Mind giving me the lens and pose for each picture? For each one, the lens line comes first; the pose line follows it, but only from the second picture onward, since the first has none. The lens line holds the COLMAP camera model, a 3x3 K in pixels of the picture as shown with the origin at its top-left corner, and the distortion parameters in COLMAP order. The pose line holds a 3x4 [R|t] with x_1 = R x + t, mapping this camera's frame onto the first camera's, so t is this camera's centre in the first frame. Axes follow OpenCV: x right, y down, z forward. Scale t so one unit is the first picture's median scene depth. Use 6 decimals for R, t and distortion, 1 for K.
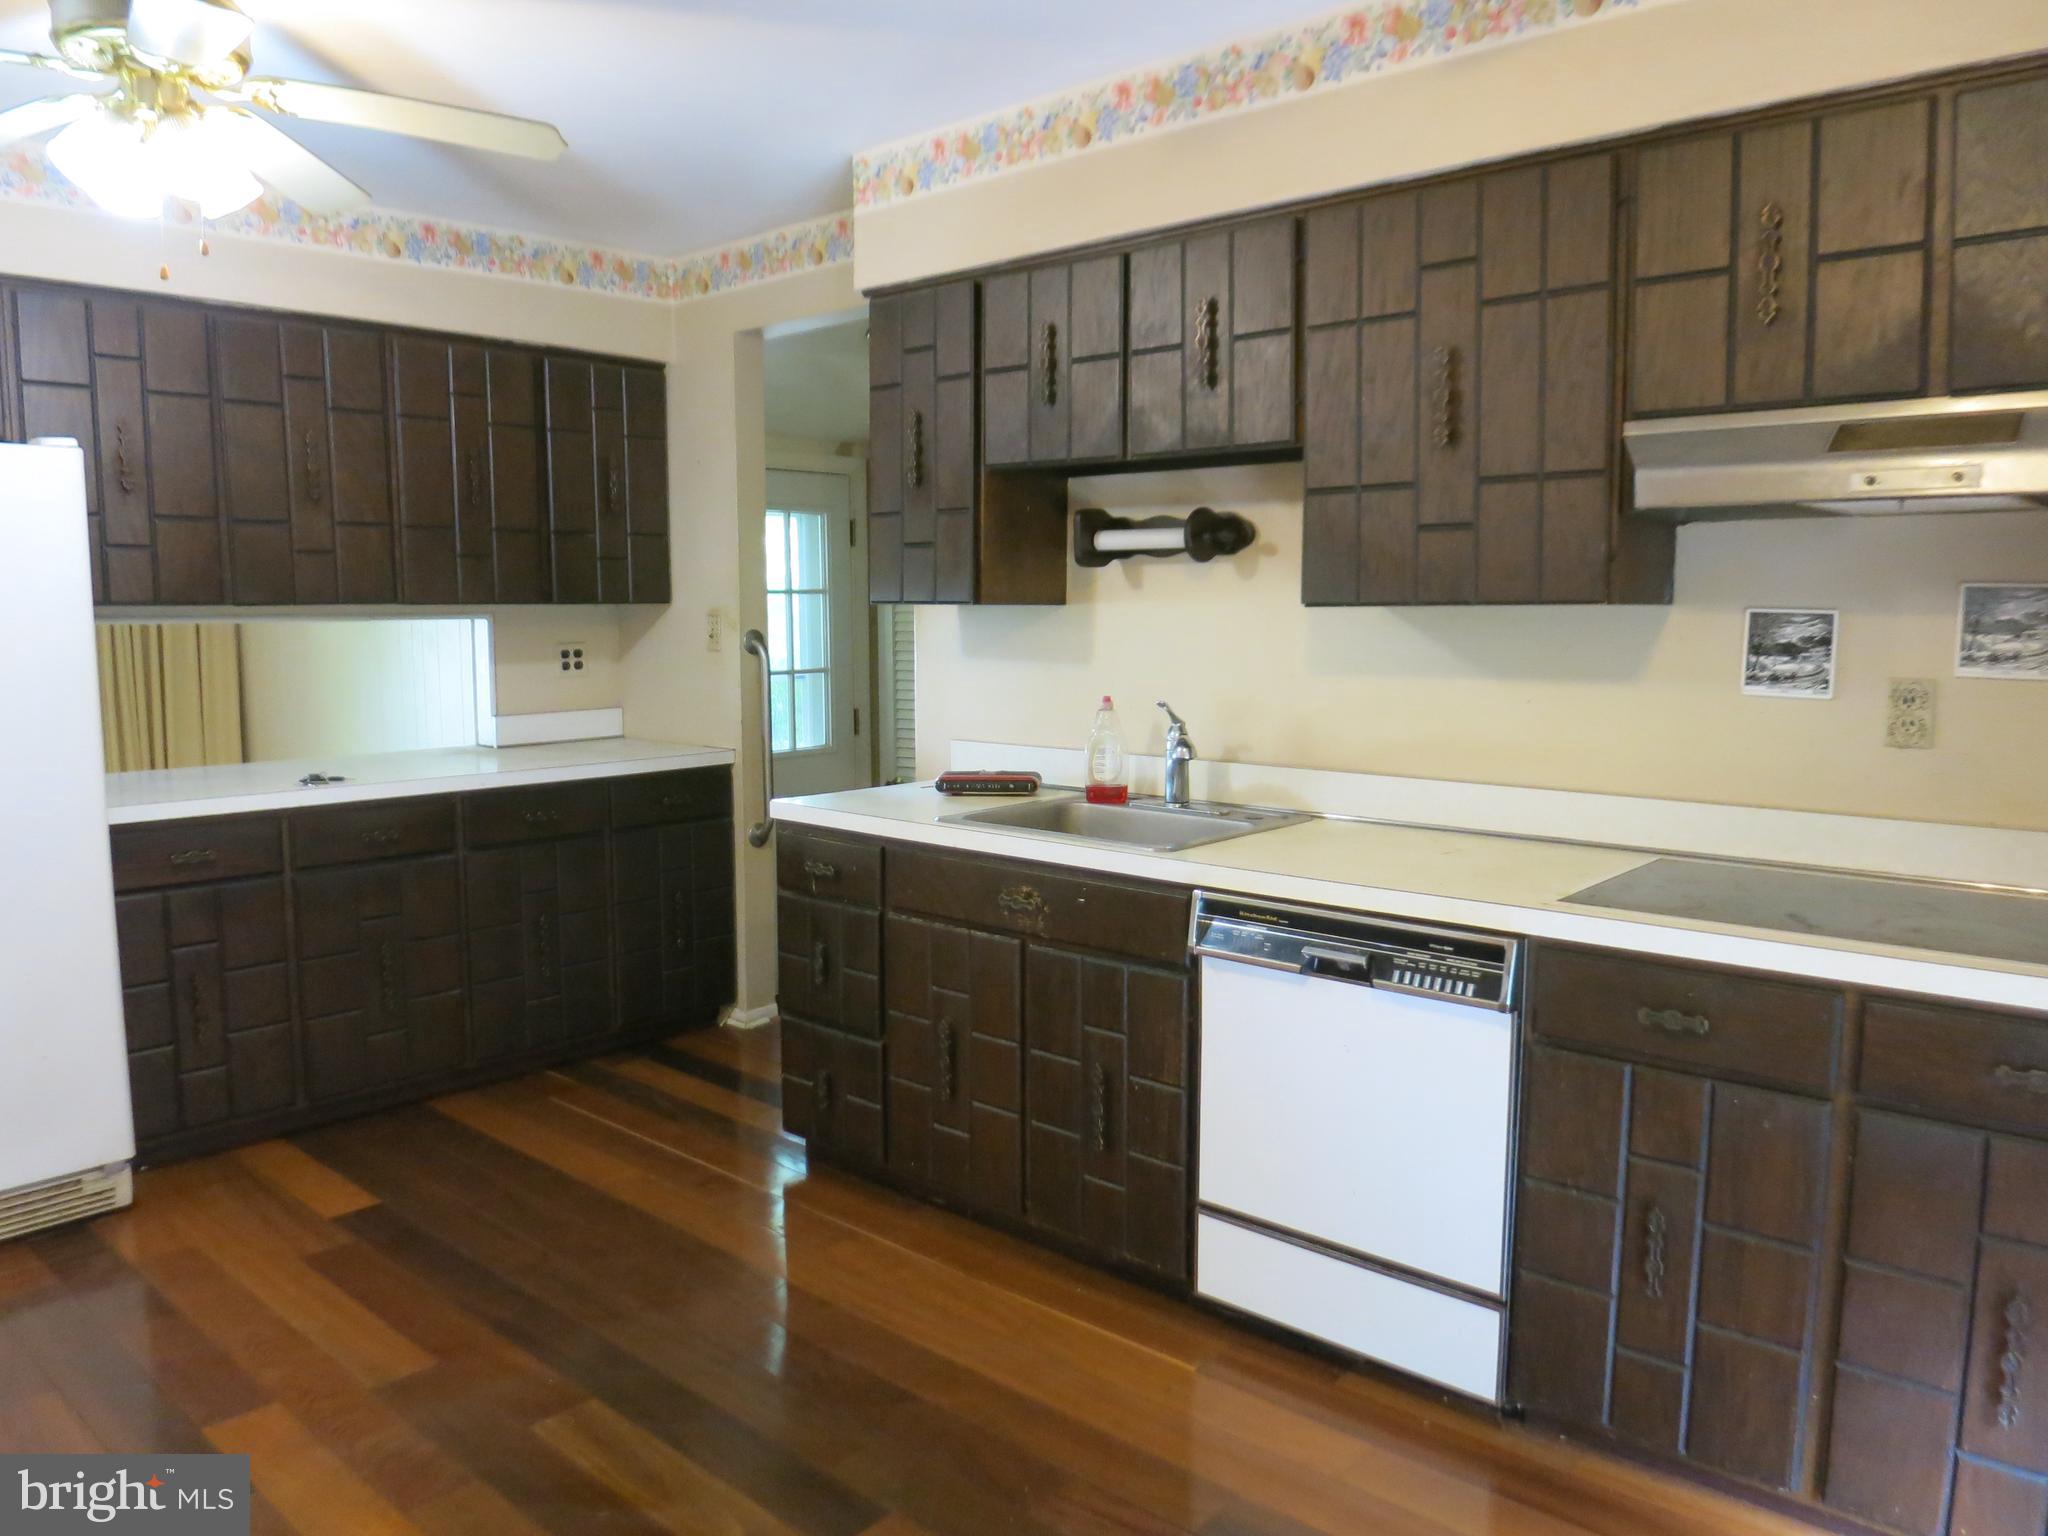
lens RADIAL K [[1469.2, 0, 1054.5], [0, 1469.2, 765.1], [0, 0, 1]] dist [-0.044846, -0.003658]
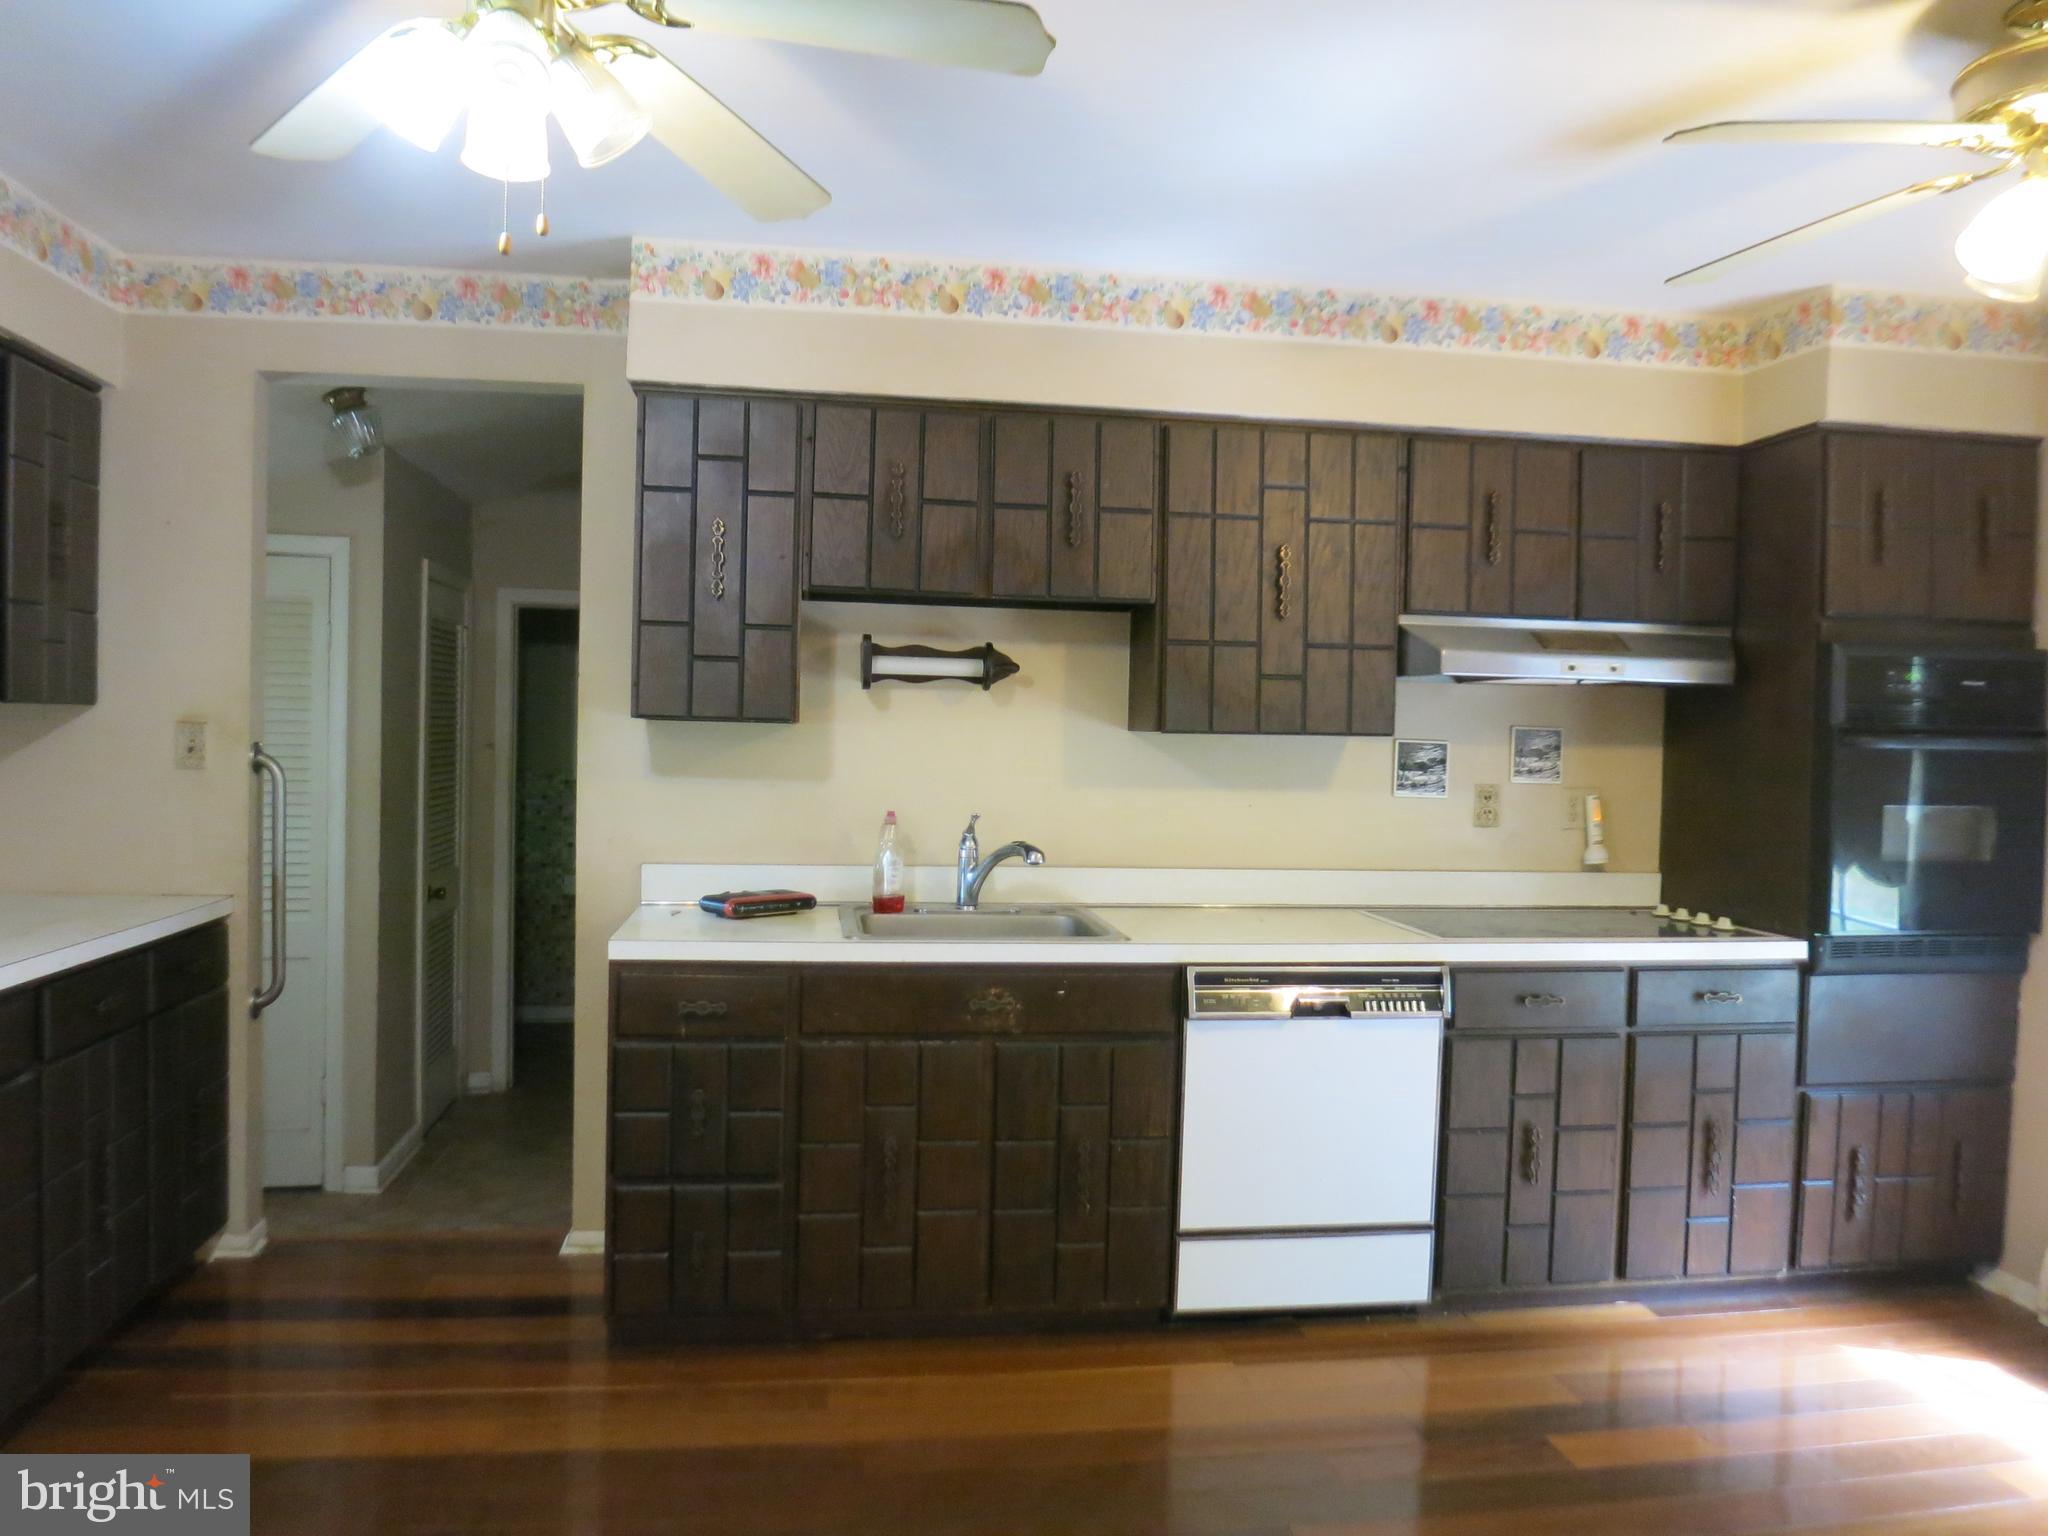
lens RADIAL K [[1469.2, 0, 1054.5], [0, 1469.2, 765.1], [0, 0, 1]] dist [-0.044846, -0.003658]
pose [[0.639074, 0.000297, 0.769145, -0.892819], [0.059913, 0.996942, -0.050167, -0.025771], [-0.766808, 0.078142, 0.637102, 0.297546]]
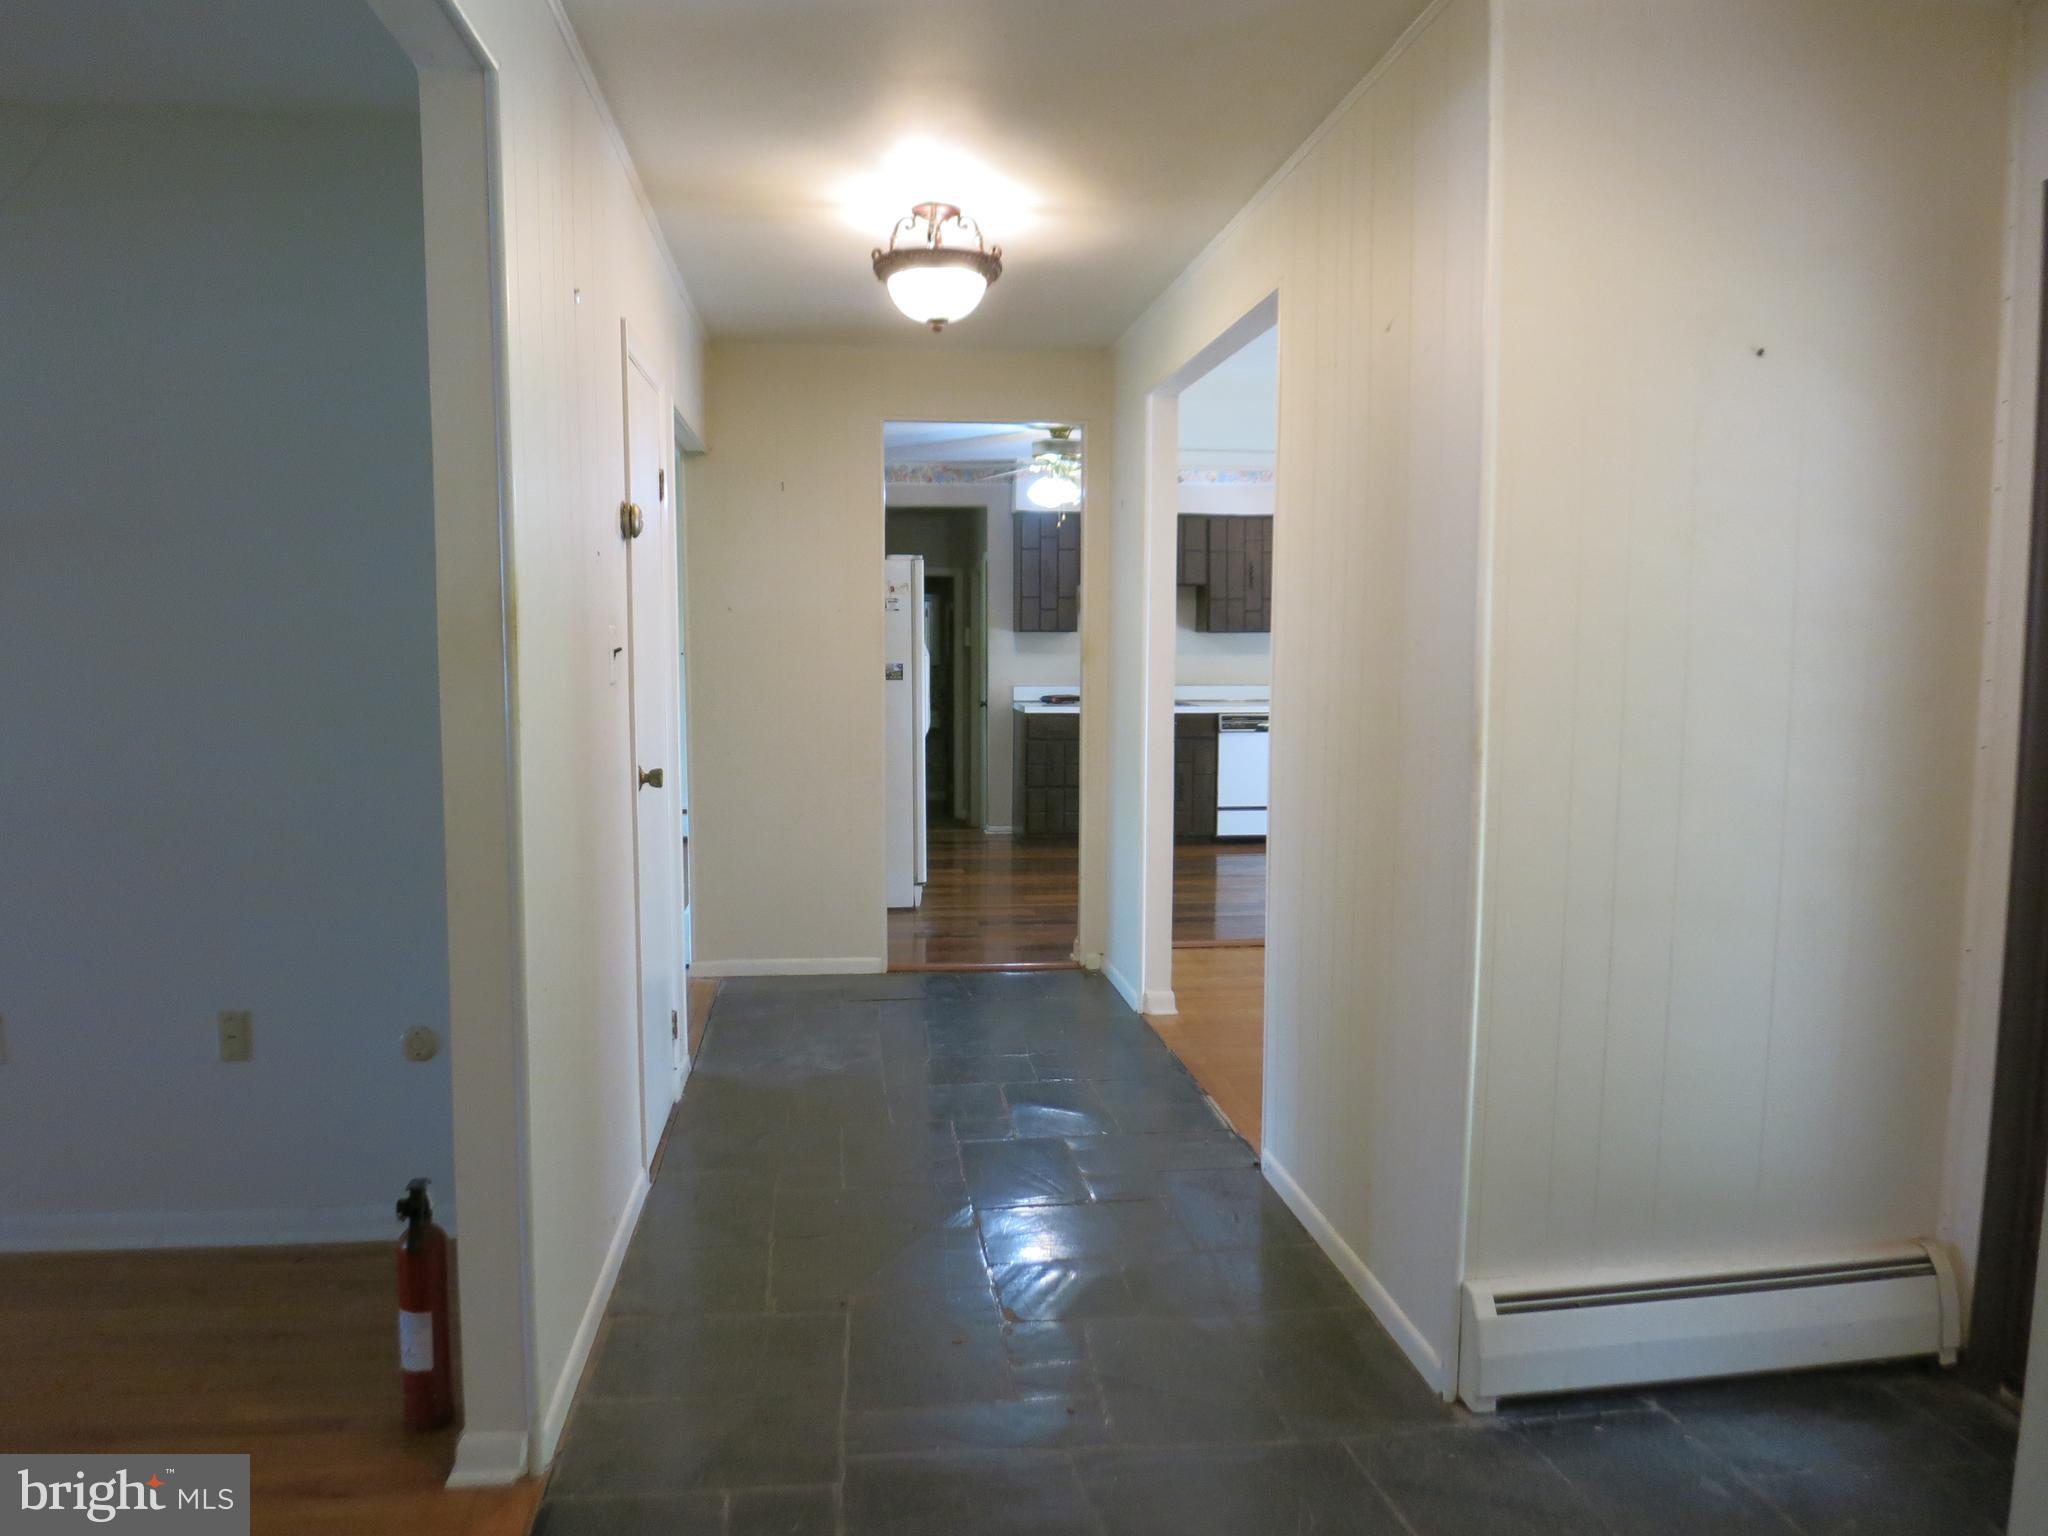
lens RADIAL K [[1469.2, 0, 1054.5], [0, 1469.2, 765.1], [0, 0, 1]] dist [-0.044846, -0.003658]
pose [[0.657606, -0.061419, 0.750854, -2.752131], [0.077684, 0.996887, 0.013508, 0.126743], [-0.749346, 0.049447, 0.660330, -0.990653]]
